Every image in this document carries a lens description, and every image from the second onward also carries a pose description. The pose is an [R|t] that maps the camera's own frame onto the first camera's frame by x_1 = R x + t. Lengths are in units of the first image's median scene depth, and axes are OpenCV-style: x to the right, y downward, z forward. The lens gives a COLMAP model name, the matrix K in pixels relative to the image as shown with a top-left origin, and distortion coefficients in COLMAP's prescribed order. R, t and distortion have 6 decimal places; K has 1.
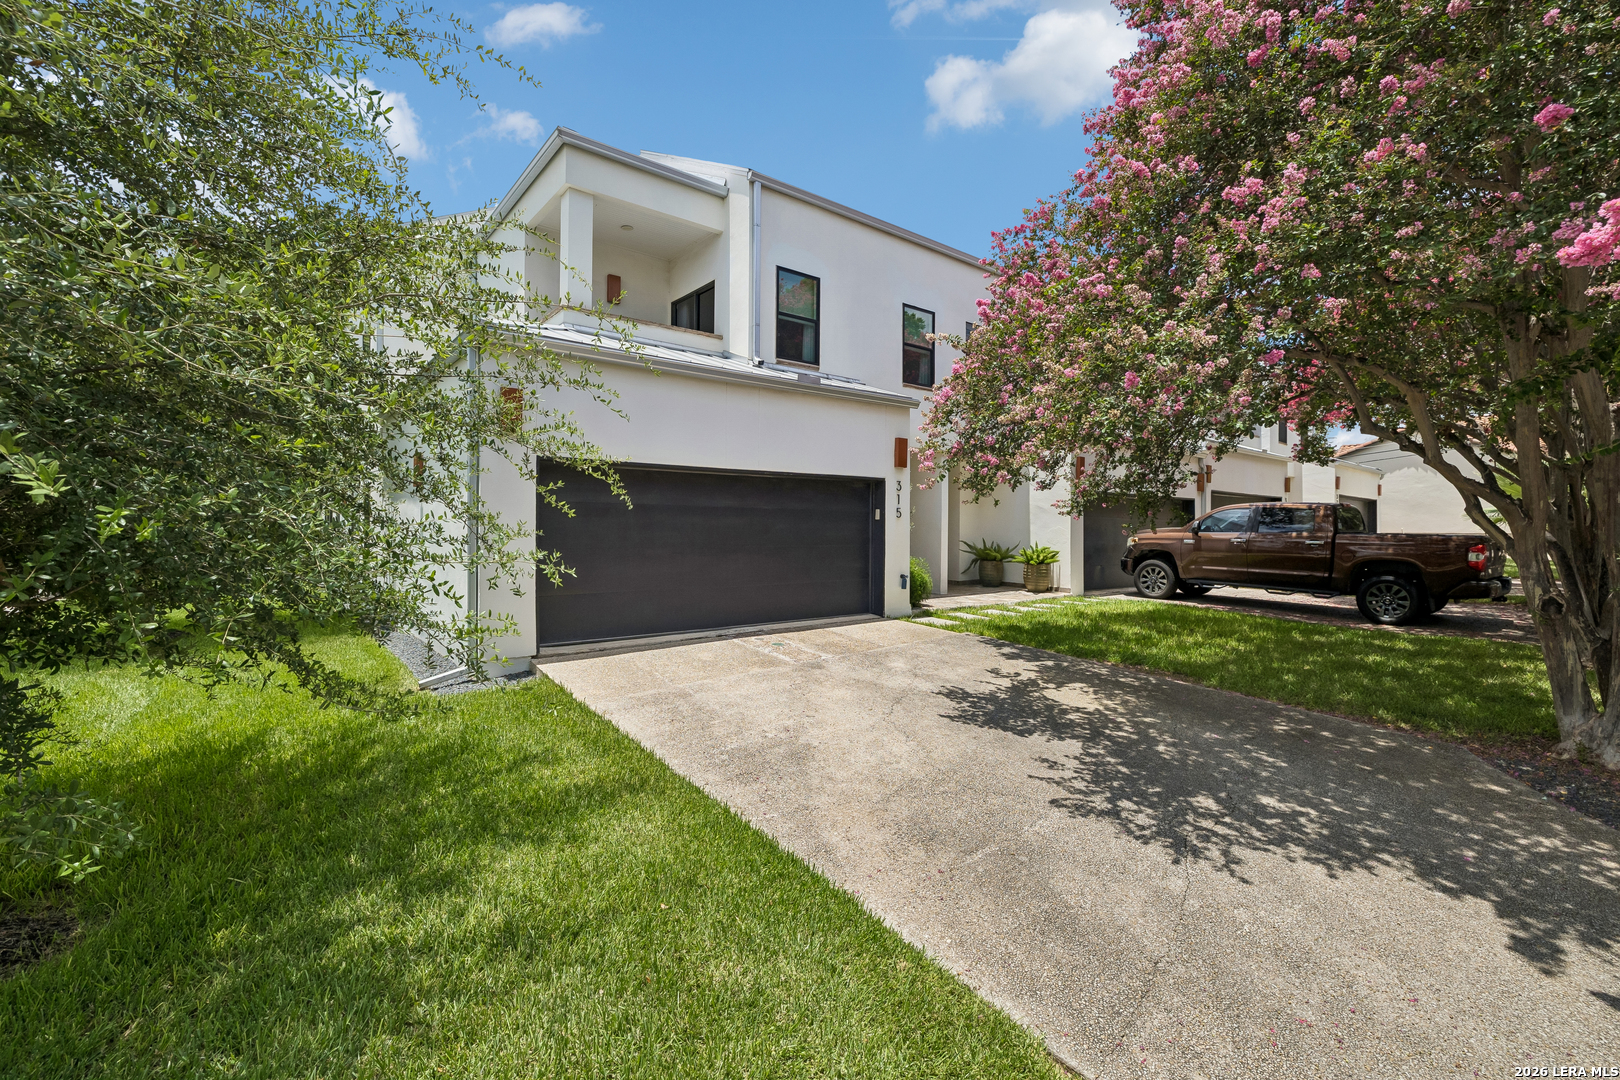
lens RADIAL K [[692.6, 0, 814.9], [0, 692.6, 519.8], [0, 0, 1]] dist [0.002580, 0.000267]
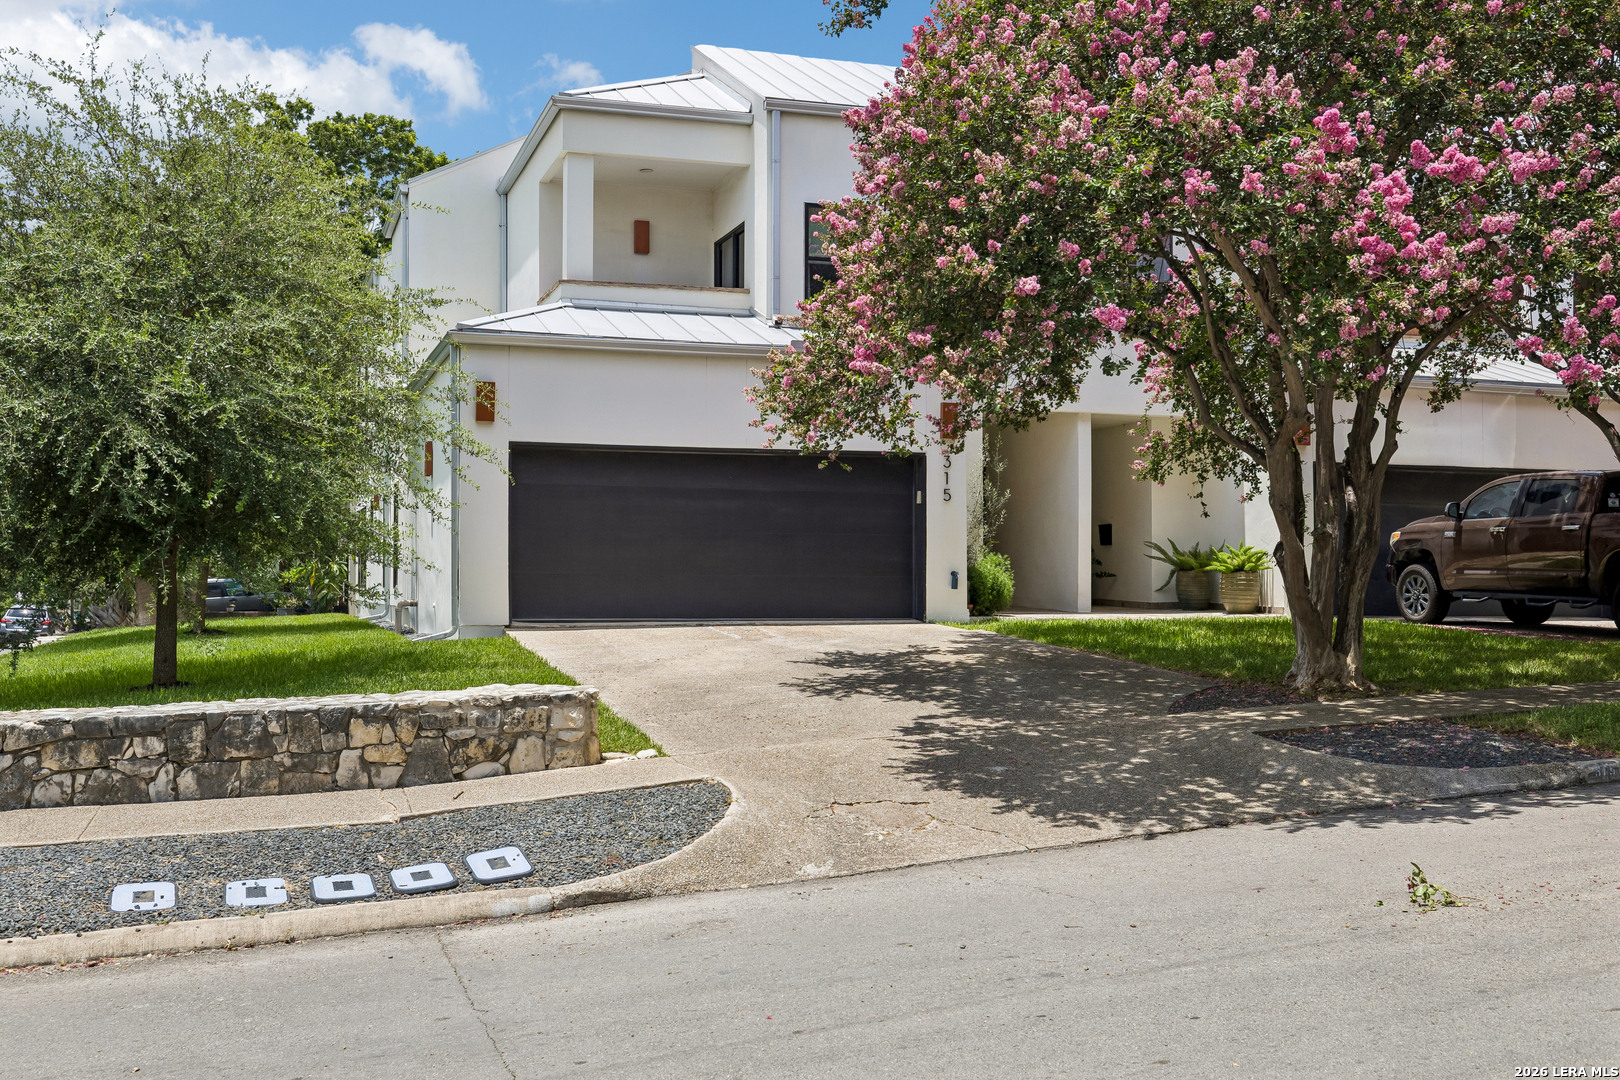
lens RADIAL K [[1624.5, 0, 809.4], [0, 1624.5, 542.3], [0, 0, 1]] dist [0.030988, 0.000000]
pose [[0.936930, -0.010259, -0.349367, 0.639259], [0.006330, 0.999903, -0.012387, 0.068046], [0.349461, 0.009395, 0.936904, -0.842693]]
